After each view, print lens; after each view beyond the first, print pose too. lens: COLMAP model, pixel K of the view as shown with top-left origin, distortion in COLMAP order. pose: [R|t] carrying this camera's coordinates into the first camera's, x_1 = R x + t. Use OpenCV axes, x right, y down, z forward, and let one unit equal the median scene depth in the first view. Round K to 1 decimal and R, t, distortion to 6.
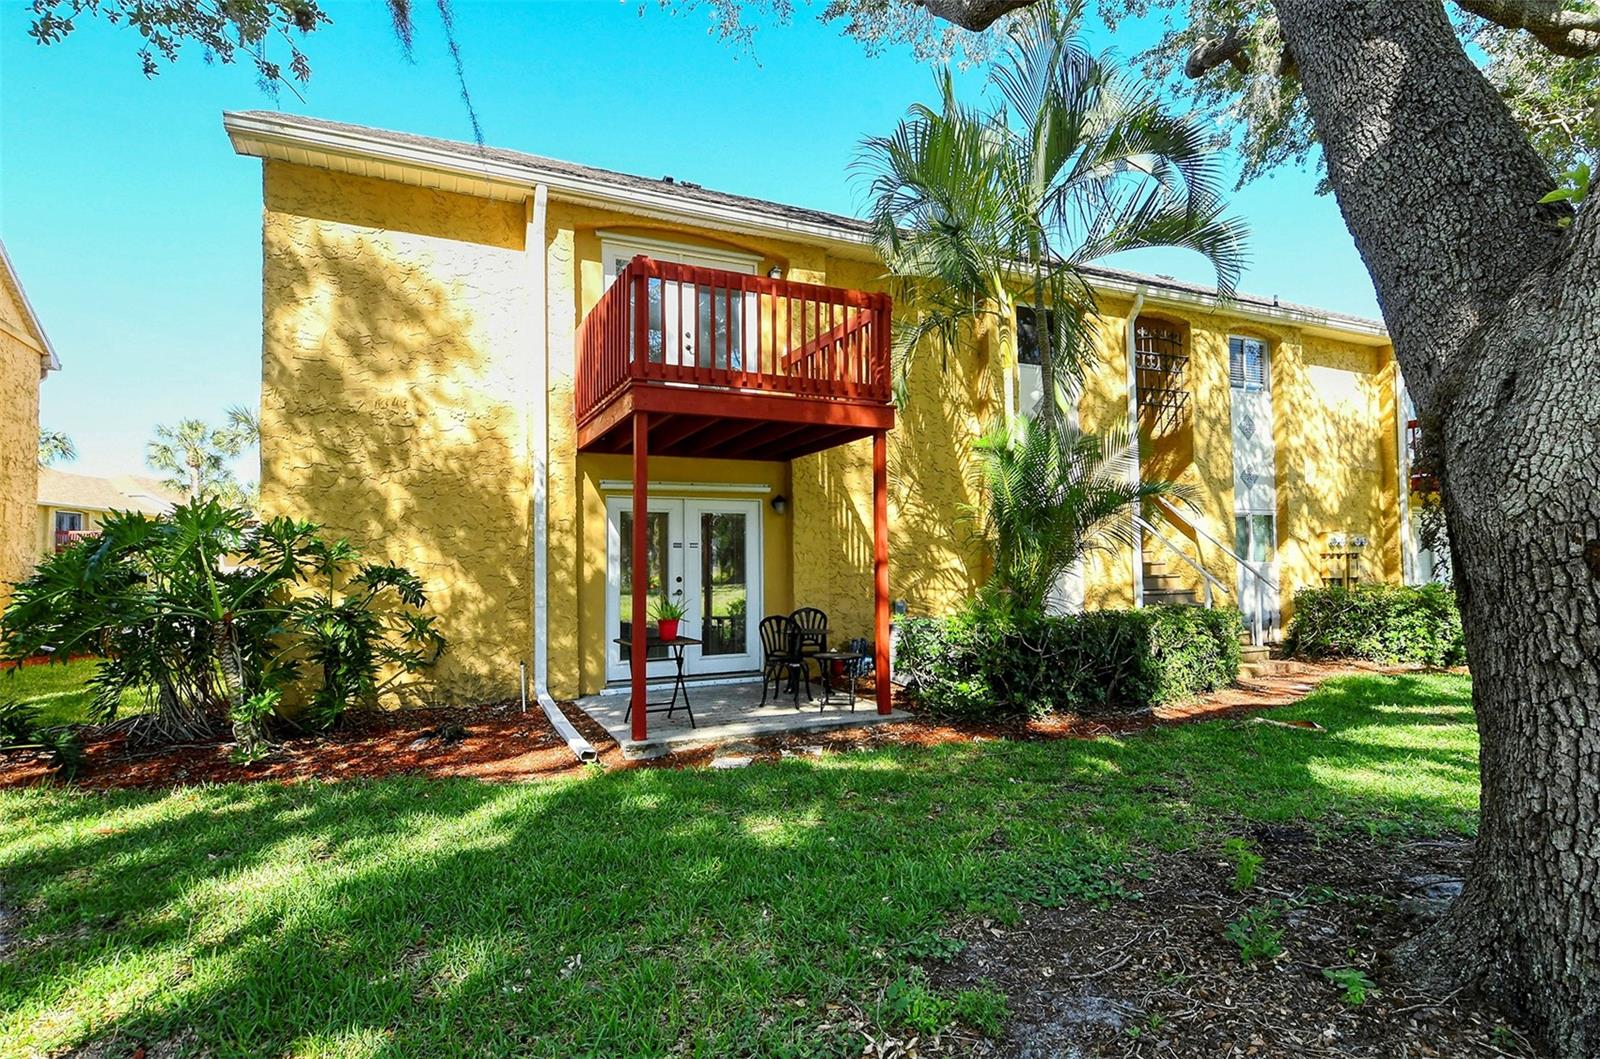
lens RADIAL K [[855.4, 0, 800.0], [0, 855.4, 529.5], [0, 0, 1]] dist [0.001181, -0.000543]
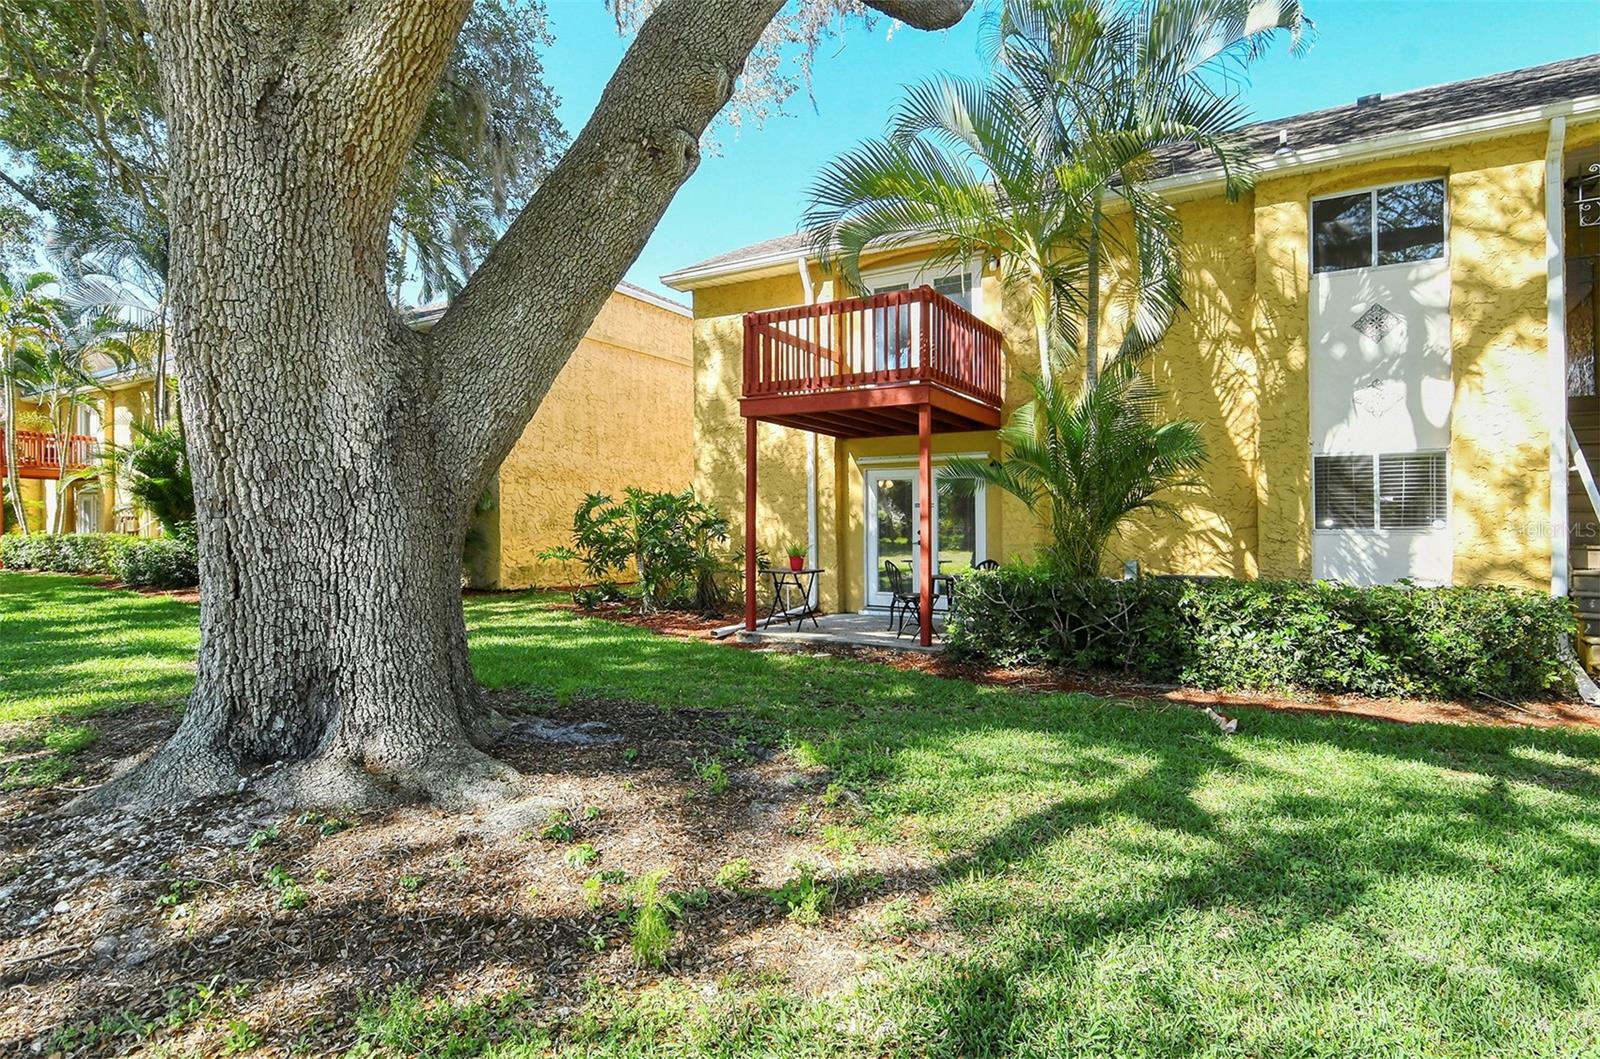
lens RADIAL K [[855.4, 0, 800.0], [0, 855.4, 529.5], [0, 0, 1]] dist [0.001181, -0.000543]
pose [[0.518341, 0.015458, -0.855034, 0.888373], [0.016877, 0.999457, 0.028300, 0.017048], [0.855007, -0.029099, 0.517799, 0.213113]]
